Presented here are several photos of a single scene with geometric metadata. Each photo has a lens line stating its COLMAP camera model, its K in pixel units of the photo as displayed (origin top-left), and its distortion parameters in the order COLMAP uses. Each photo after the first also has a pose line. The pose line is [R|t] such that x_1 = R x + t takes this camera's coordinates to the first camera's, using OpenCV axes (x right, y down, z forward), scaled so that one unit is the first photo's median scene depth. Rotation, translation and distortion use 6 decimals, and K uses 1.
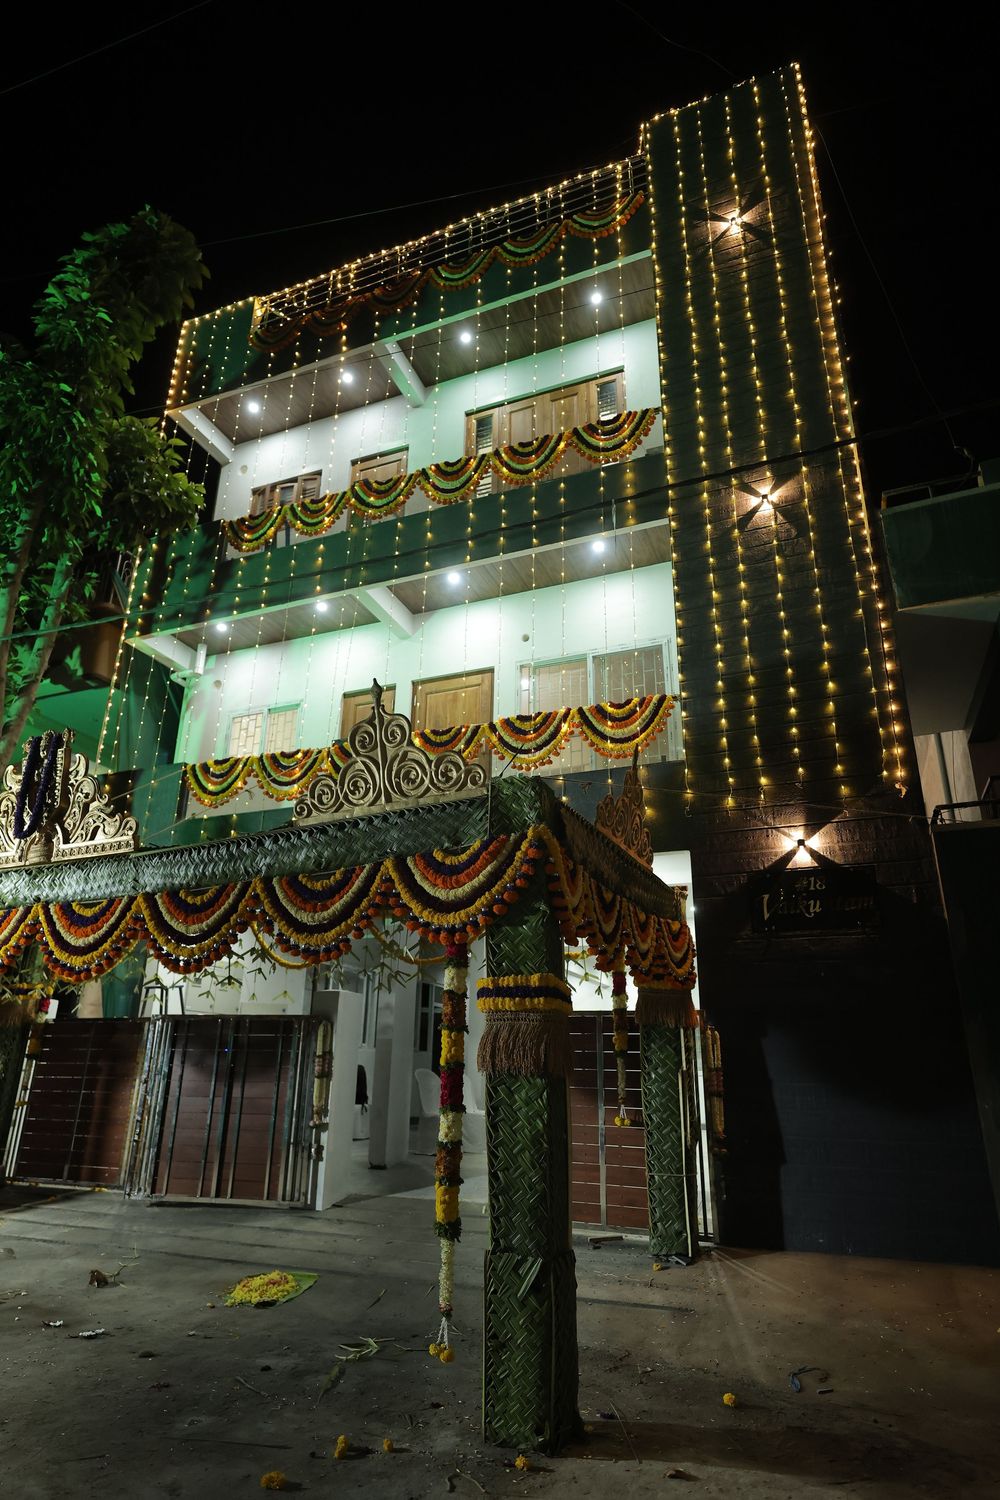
lens RADIAL K [[864.5, 0, 494.2], [0, 864.5, 751.3], [0, 0, 1]] dist [-0.002396, 0.004033]
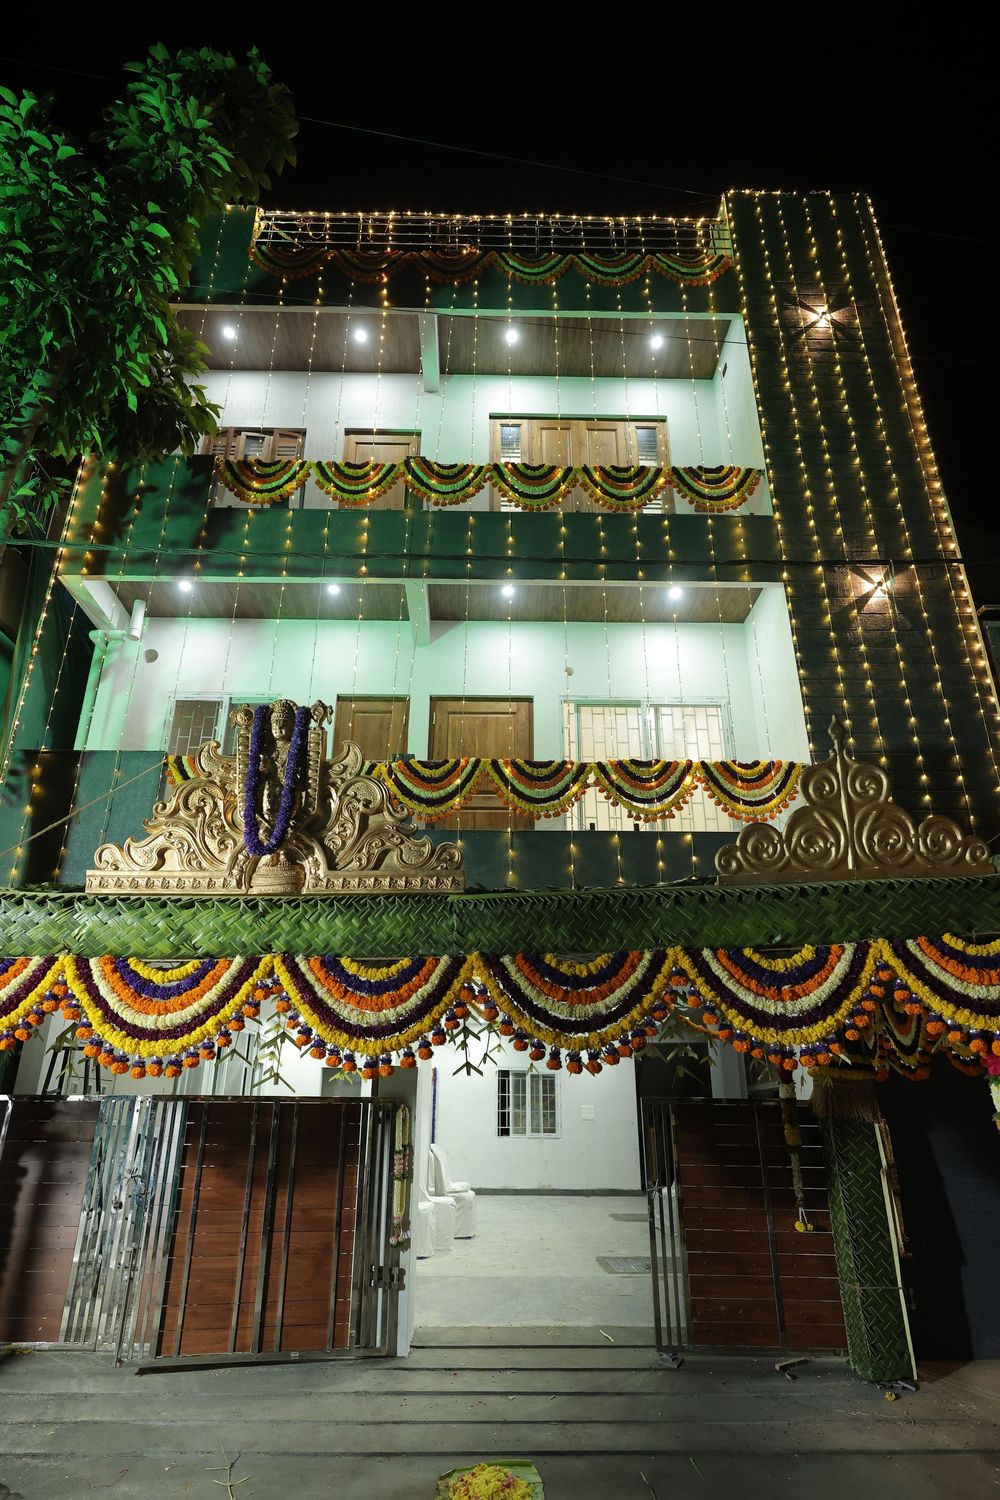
lens RADIAL K [[864.5, 0, 500.8], [0, 864.5, 752.0], [0, 0, 1]] dist [-0.002396, 0.004033]
pose [[0.917485, 0.147192, 0.369534, -0.401672], [-0.132398, 0.989048, -0.065236, 0.025949], [-0.375088, 0.010928, 0.926925, 0.196088]]
